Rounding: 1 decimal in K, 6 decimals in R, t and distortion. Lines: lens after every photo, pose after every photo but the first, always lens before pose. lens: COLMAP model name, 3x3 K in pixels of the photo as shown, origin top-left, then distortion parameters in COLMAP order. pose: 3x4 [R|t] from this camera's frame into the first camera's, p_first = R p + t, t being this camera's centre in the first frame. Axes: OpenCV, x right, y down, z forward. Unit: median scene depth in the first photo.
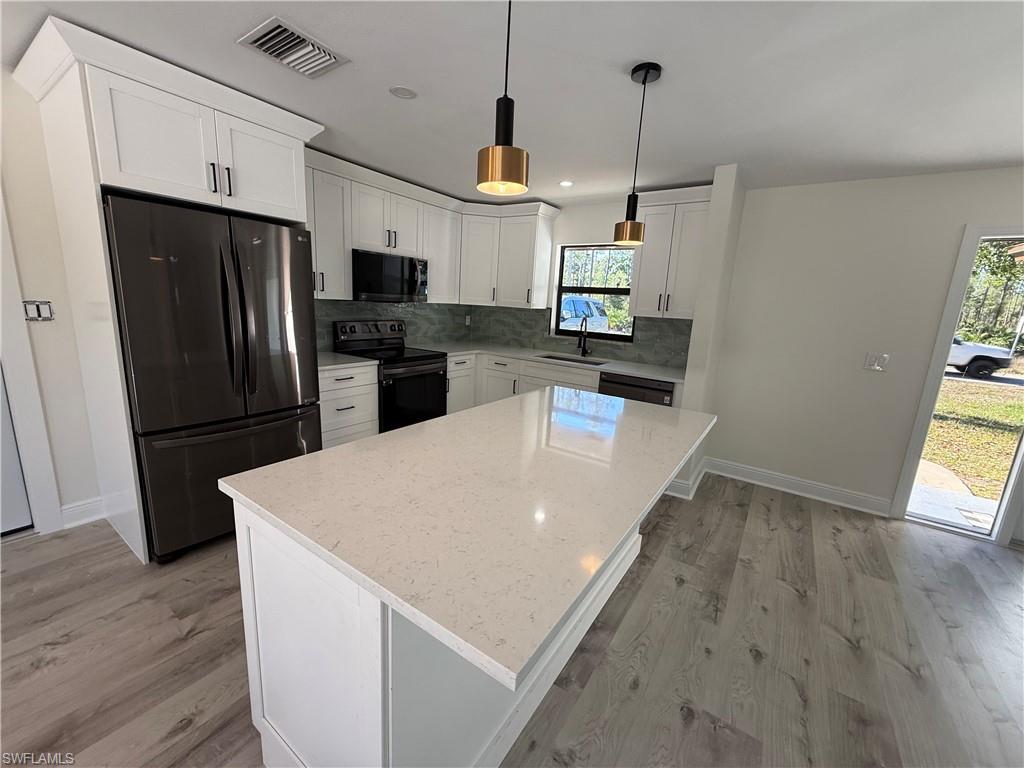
lens RADIAL K [[407.8, 0, 508.9], [0, 407.8, 383.9], [0, 0, 1]] dist [0.000422, 0.000090]
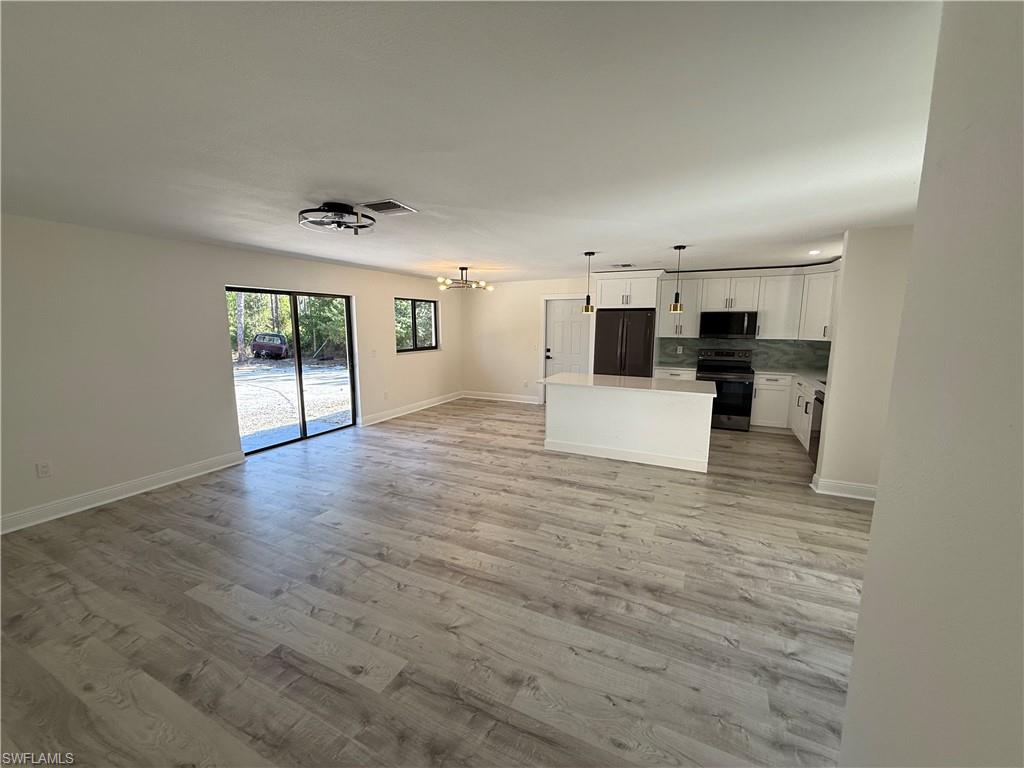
lens RADIAL K [[407.8, 0, 508.9], [0, 407.8, 383.9], [0, 0, 1]] dist [0.000422, 0.000090]
pose [[0.153399, 0.092497, -0.983826, 1.379837], [-0.192915, 0.979255, 0.061988, 0.061247], [0.969150, 0.180286, 0.168061, -0.157966]]
